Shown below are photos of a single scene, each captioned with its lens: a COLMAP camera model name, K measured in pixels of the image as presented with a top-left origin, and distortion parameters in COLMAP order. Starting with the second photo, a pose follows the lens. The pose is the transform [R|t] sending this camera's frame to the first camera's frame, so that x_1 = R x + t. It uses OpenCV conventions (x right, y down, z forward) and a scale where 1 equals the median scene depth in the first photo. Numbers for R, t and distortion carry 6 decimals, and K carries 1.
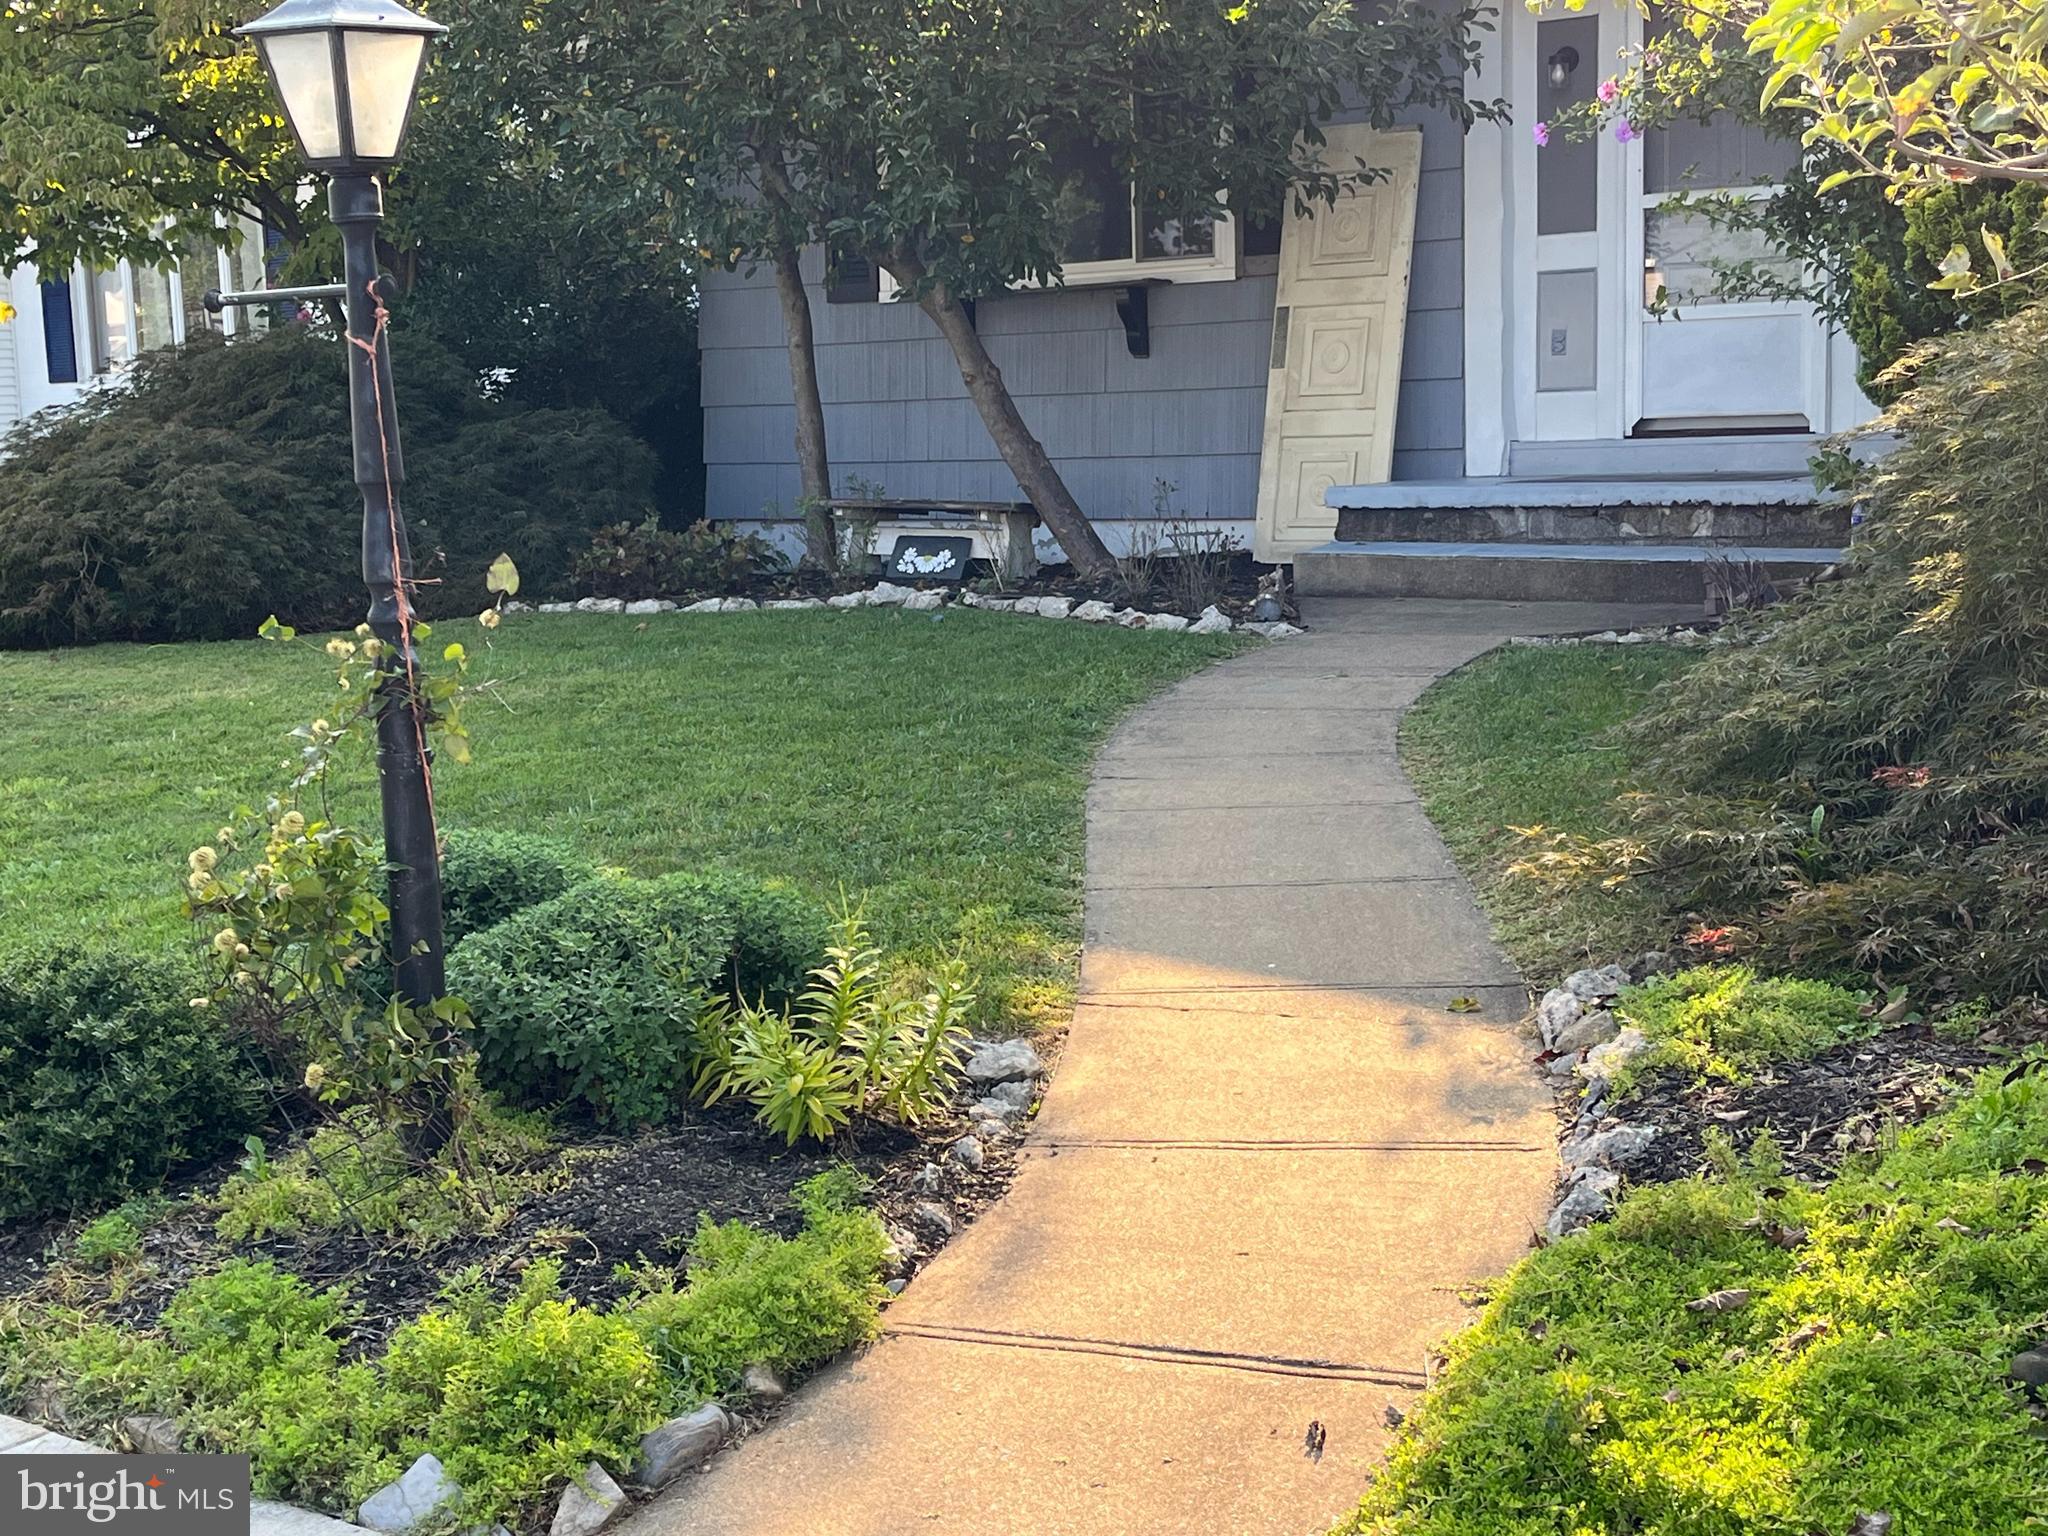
lens RADIAL K [[2820.4, 0, 1024.0], [0, 2820.4, 768.0], [0, 0, 1]] dist [0.083977, -0.145461]
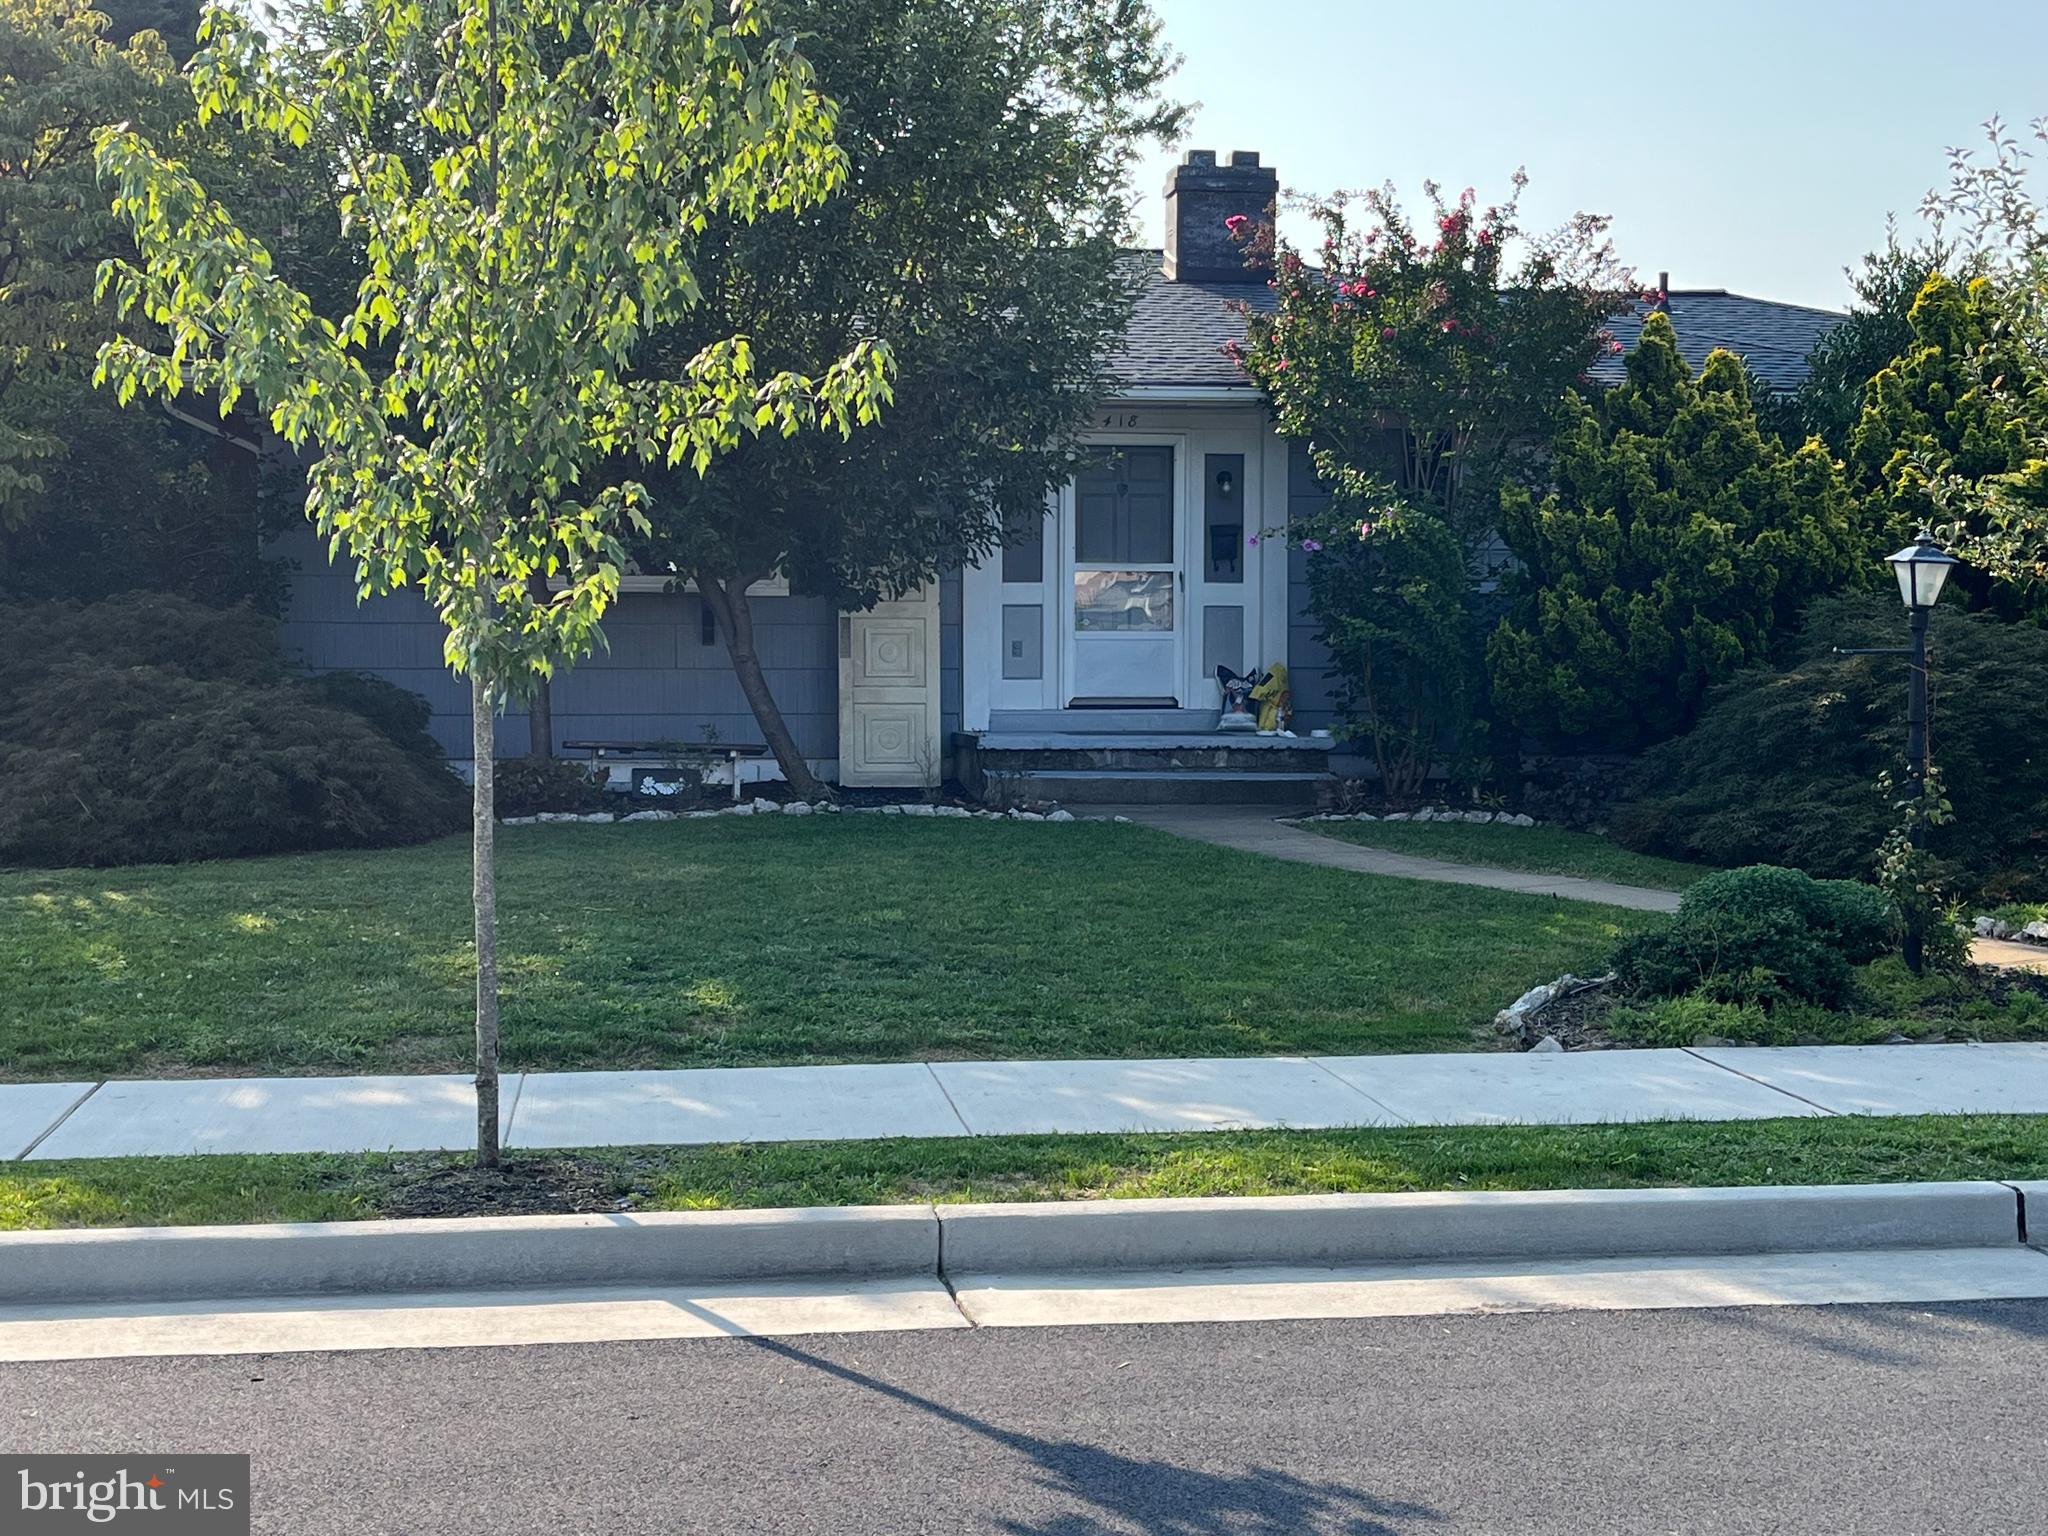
lens RADIAL K [[2820.4, 0, 1024.0], [0, 2820.4, 768.0], [0, 0, 1]] dist [0.083977, -0.145461]
pose [[0.704126, 0.003359, 0.710067, -0.955029], [0.065625, 0.995401, -0.069785, 0.028569], [-0.707036, 0.095735, 0.700667, -0.113656]]
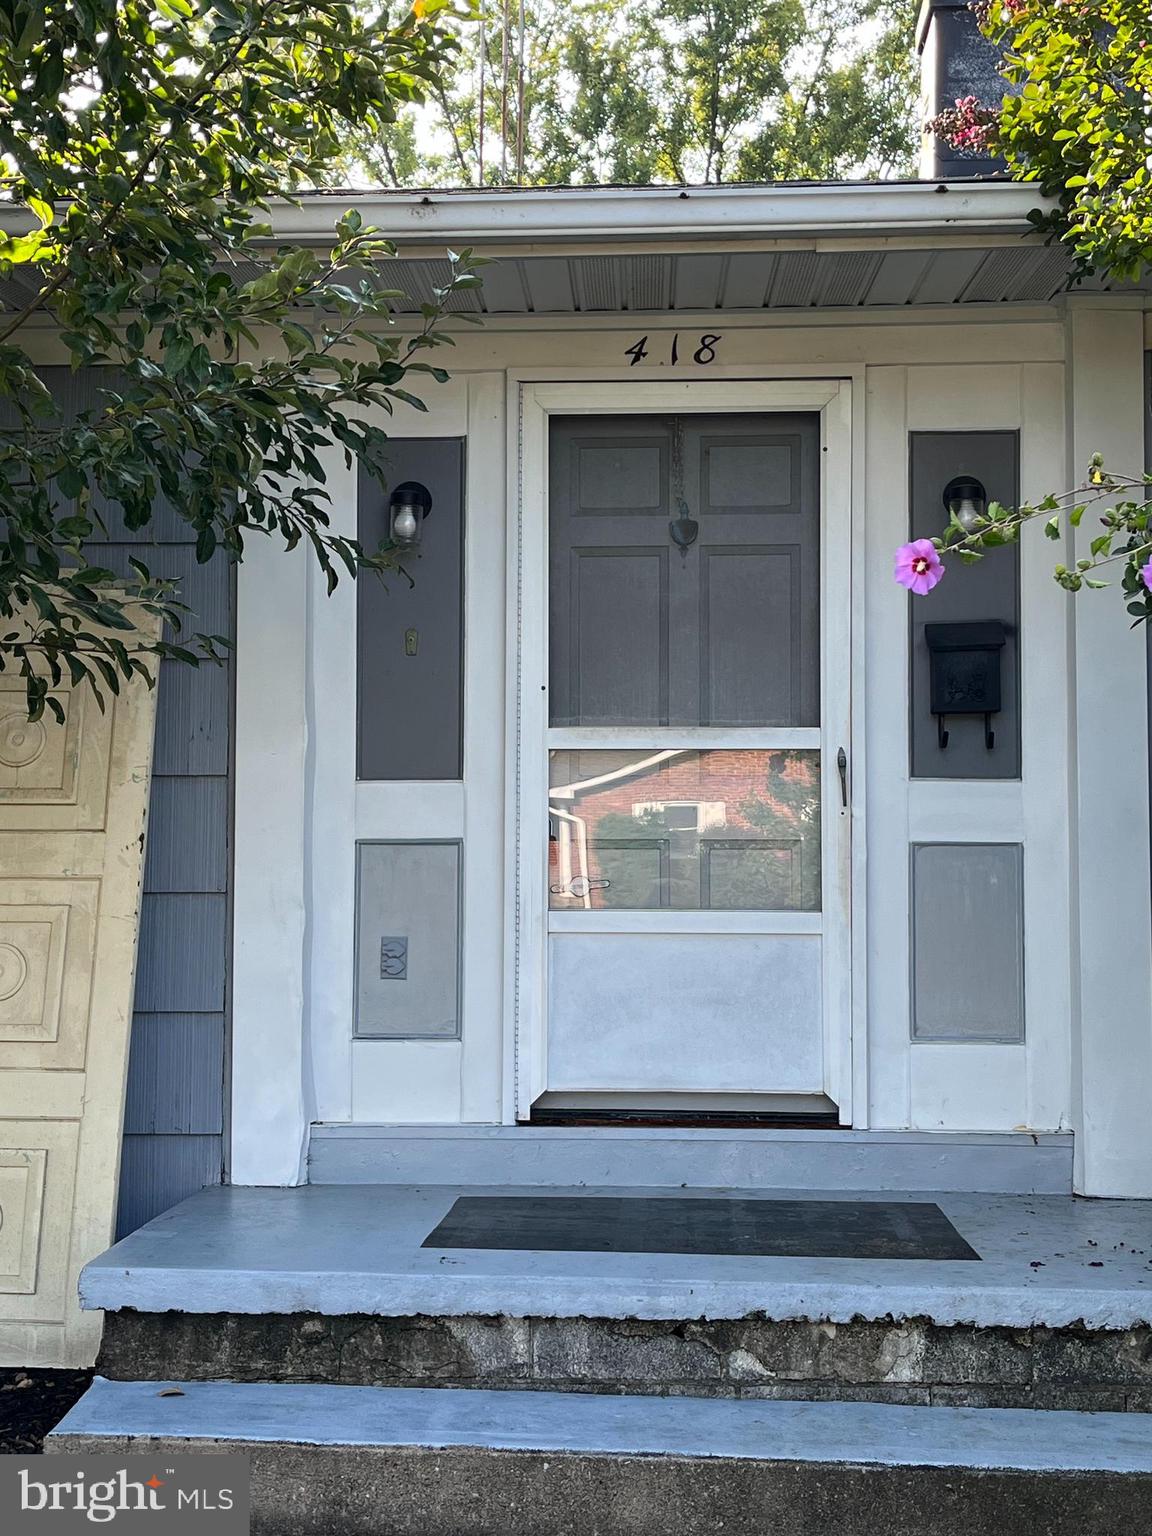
lens RADIAL K [[2115.3, 0, 576.0], [0, 2115.3, 768.0], [0, 0, 1]] dist [0.083977, -0.145461]
pose [[0.832916, 0.064897, 0.549581, -0.027300], [0.039392, 0.983628, -0.175852, -0.111750], [-0.551996, 0.168119, 0.816723, 0.618824]]
